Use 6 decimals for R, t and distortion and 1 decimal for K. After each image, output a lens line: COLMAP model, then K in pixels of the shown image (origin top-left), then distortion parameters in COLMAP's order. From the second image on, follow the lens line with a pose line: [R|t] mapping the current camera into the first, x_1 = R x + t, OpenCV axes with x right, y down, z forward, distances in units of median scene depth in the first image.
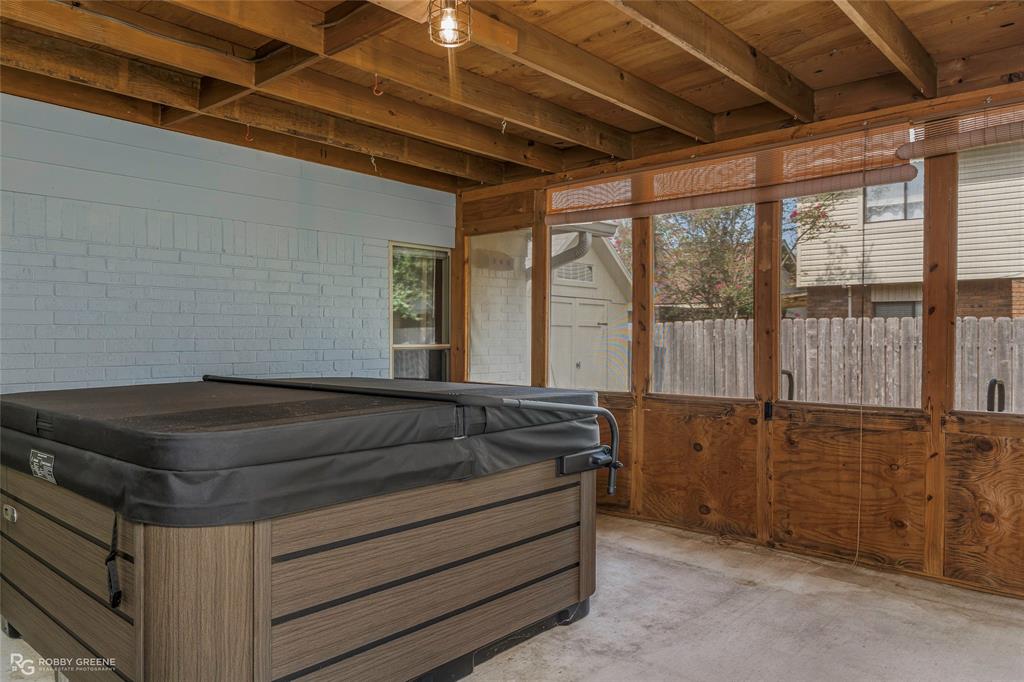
lens RADIAL K [[723.3, 0, 511.4], [0, 723.3, 344.3], [0, 0, 1]] dist [-0.028178, 0.000284]
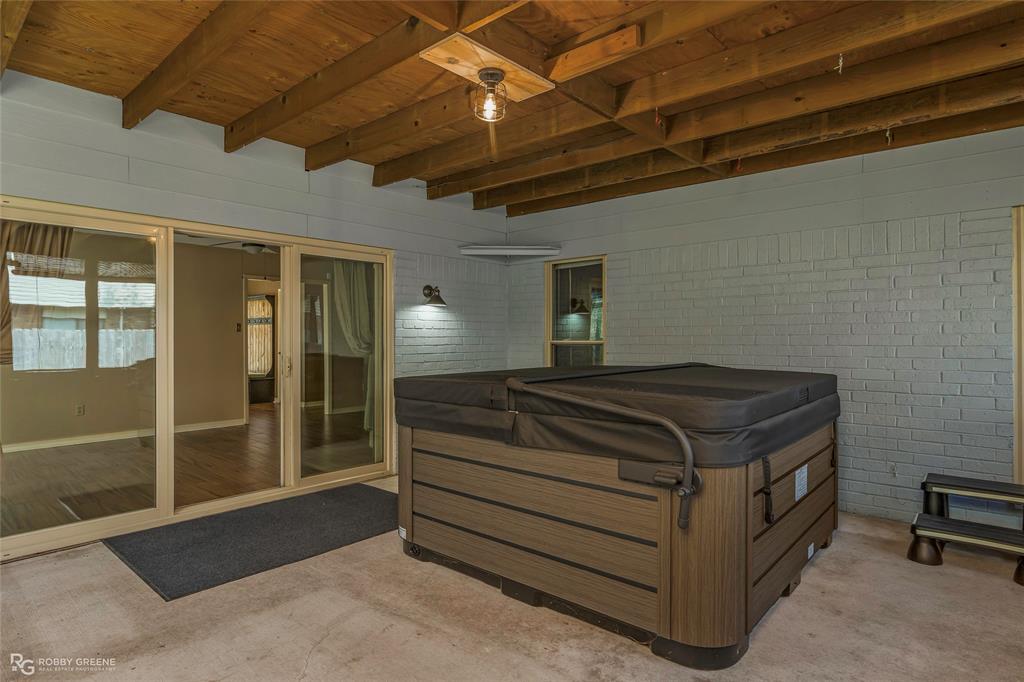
lens RADIAL K [[566.1, 0, 508.1], [0, 566.1, 338.6], [0, 0, 1]] dist [0.007634, 0.000408]
pose [[-0.005775, 0.003354, -0.999978, 0.570619], [-0.002808, 0.999990, 0.003370, -0.004016], [0.999979, 0.002828, -0.005765, 0.595177]]
